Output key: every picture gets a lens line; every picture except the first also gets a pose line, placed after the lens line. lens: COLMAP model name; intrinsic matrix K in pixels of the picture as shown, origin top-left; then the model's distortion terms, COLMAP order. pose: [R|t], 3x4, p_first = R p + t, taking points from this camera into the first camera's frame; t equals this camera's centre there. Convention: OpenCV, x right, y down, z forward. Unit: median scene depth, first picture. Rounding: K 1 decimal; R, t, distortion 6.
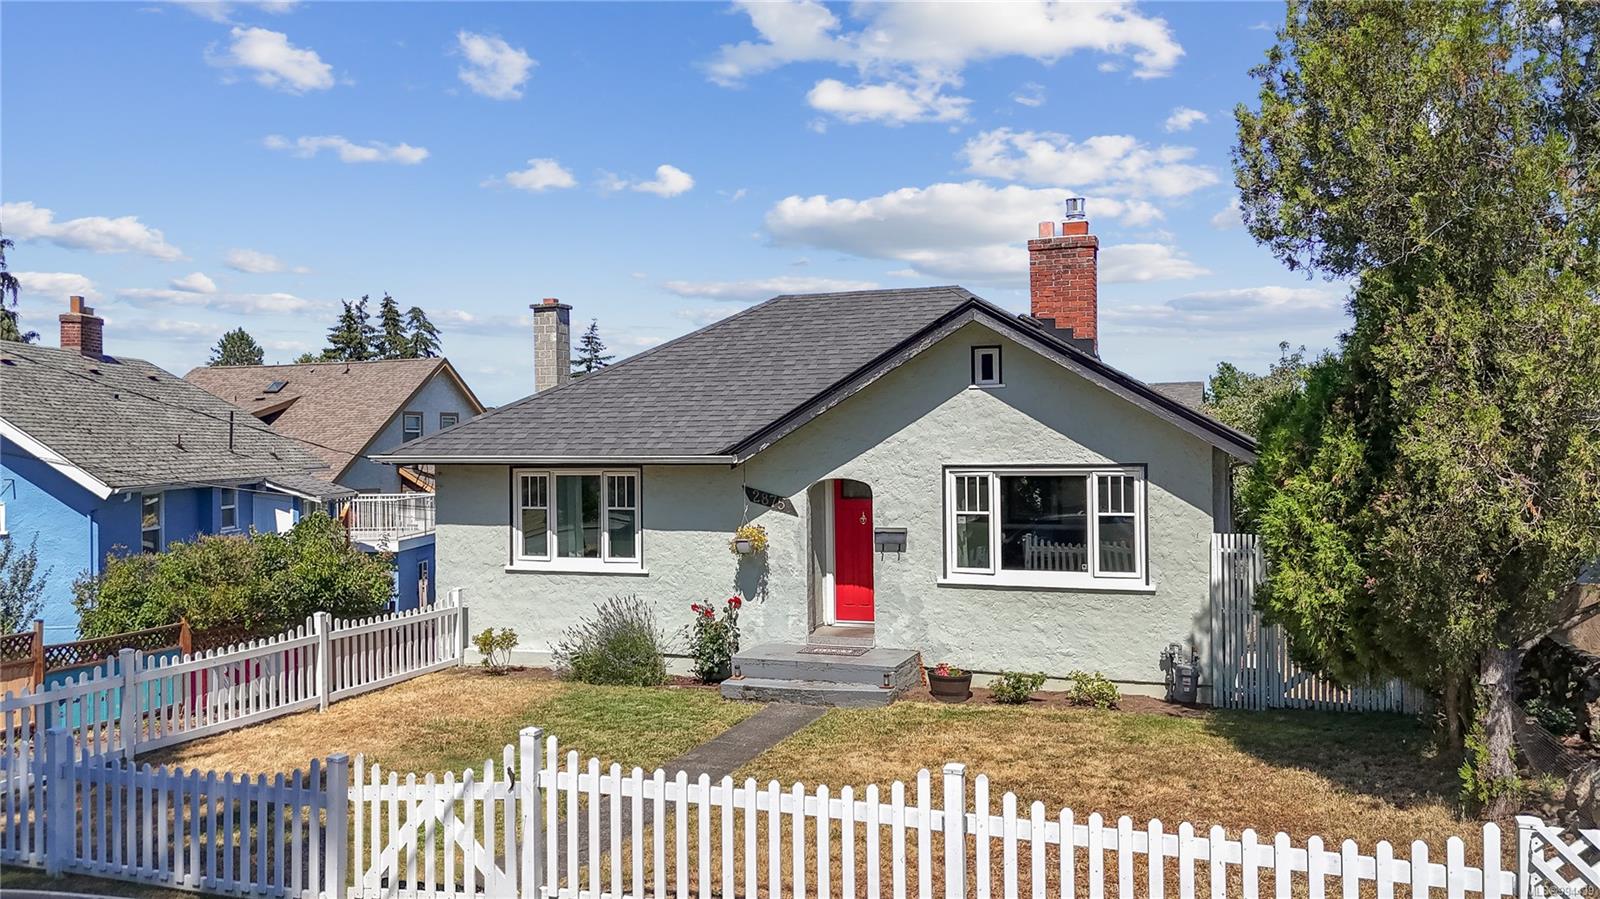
lens RADIAL K [[1218.2, 0, 800.0], [0, 1218.2, 449.5], [0, 0, 1]] dist [0.084091, -0.073646]
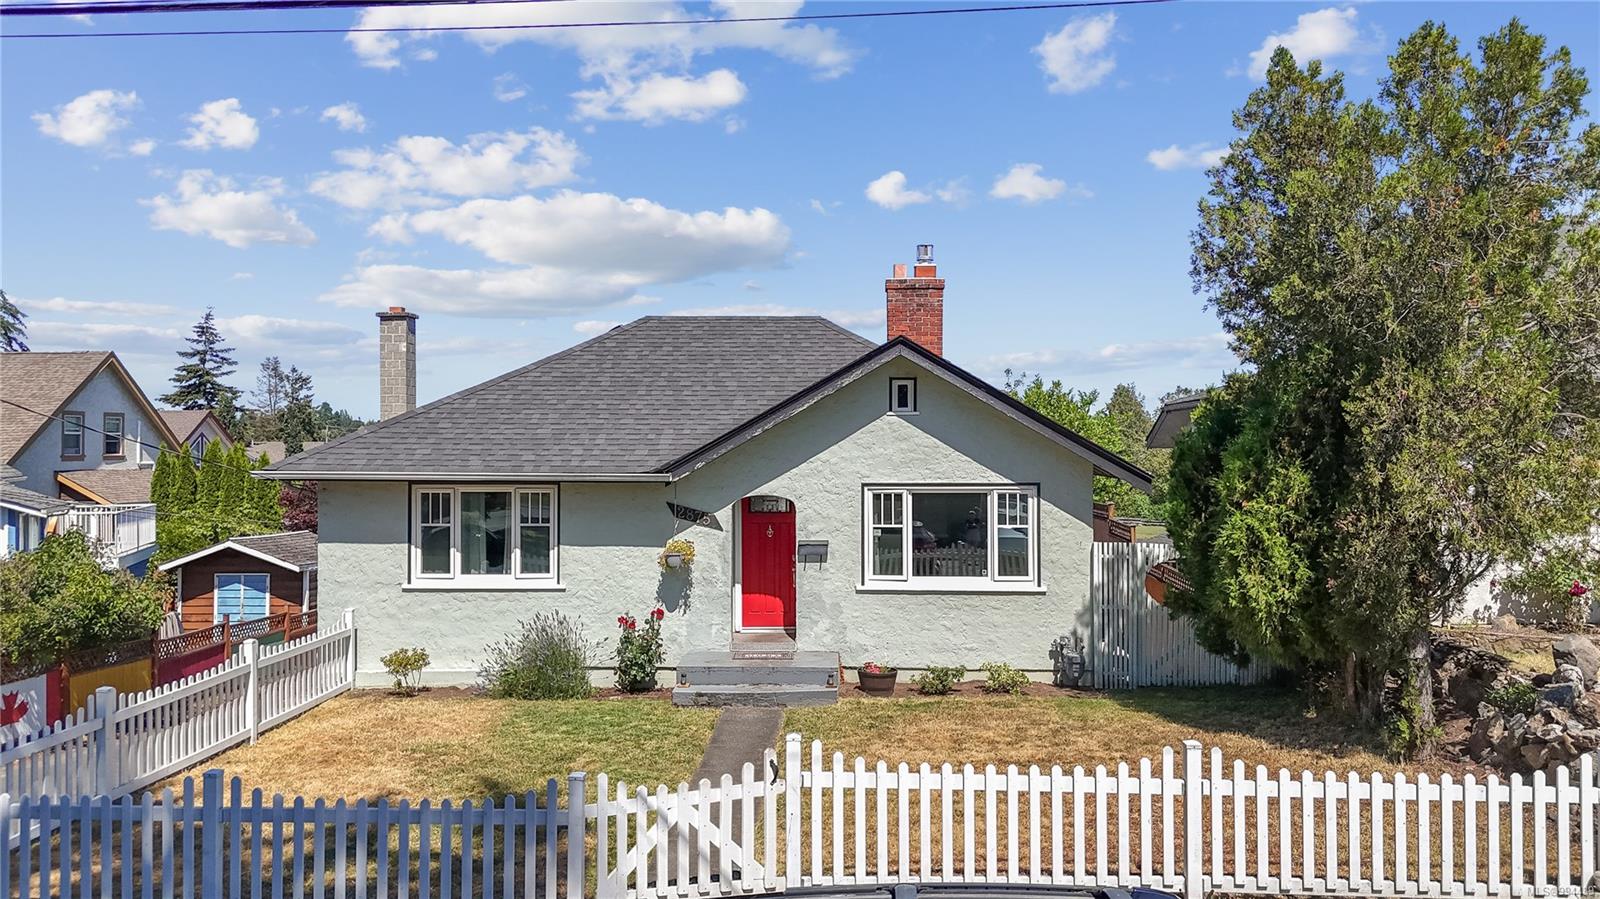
lens RADIAL K [[1203.9, 0, 800.0], [0, 1203.9, 449.5], [0, 0, 1]] dist [0.078188, -0.052342]
pose [[0.948792, 0.009195, 0.315767, -0.279925], [-0.008632, 0.999958, -0.003182, -0.013906], [-0.315783, 0.000293, 0.948831, -0.020727]]
